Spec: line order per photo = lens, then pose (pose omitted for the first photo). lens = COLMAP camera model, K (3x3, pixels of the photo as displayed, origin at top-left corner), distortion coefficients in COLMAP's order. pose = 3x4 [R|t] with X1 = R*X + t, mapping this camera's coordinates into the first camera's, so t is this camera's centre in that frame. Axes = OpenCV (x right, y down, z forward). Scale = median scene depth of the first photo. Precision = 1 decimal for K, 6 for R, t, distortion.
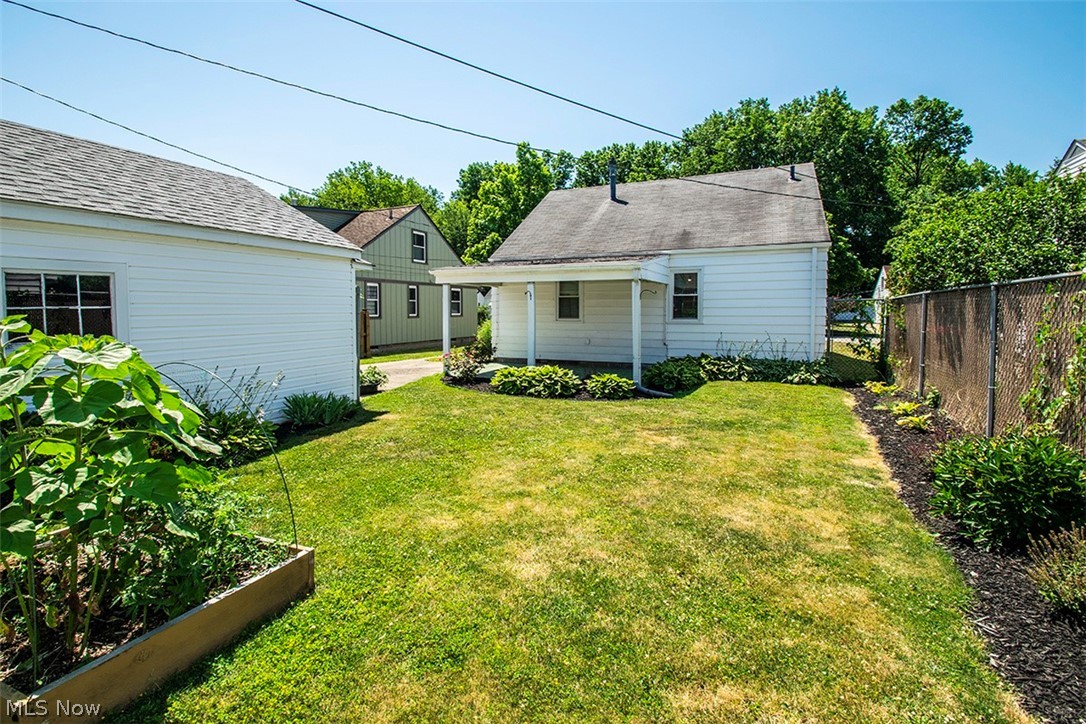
lens RADIAL K [[475.7, 0, 469.3], [0, 475.7, 327.2], [0, 0, 1]] dist [-0.004272, -0.004350]
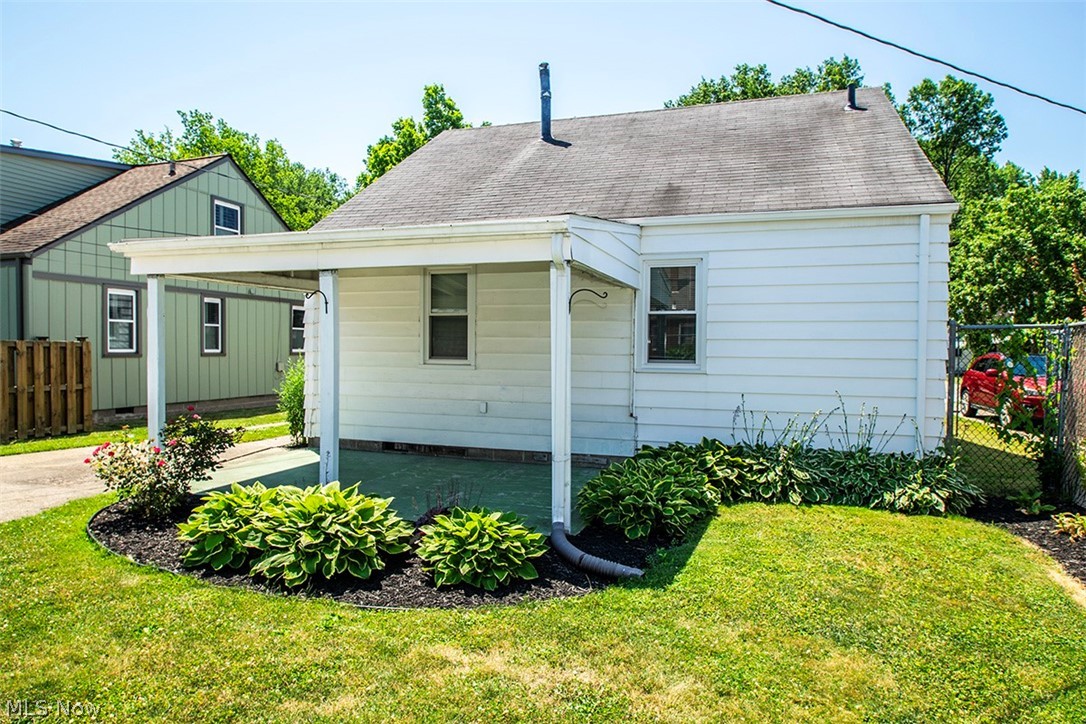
lens RADIAL K [[658.2, 0, 542.0], [0, 658.2, 365.8], [0, 0, 1]] dist [-0.083270, -0.004109]
pose [[0.971489, 0.007688, 0.236959, 0.170978], [-0.005798, 0.999946, -0.008674, -0.007717], [-0.237013, 0.007053, 0.971481, 0.389077]]
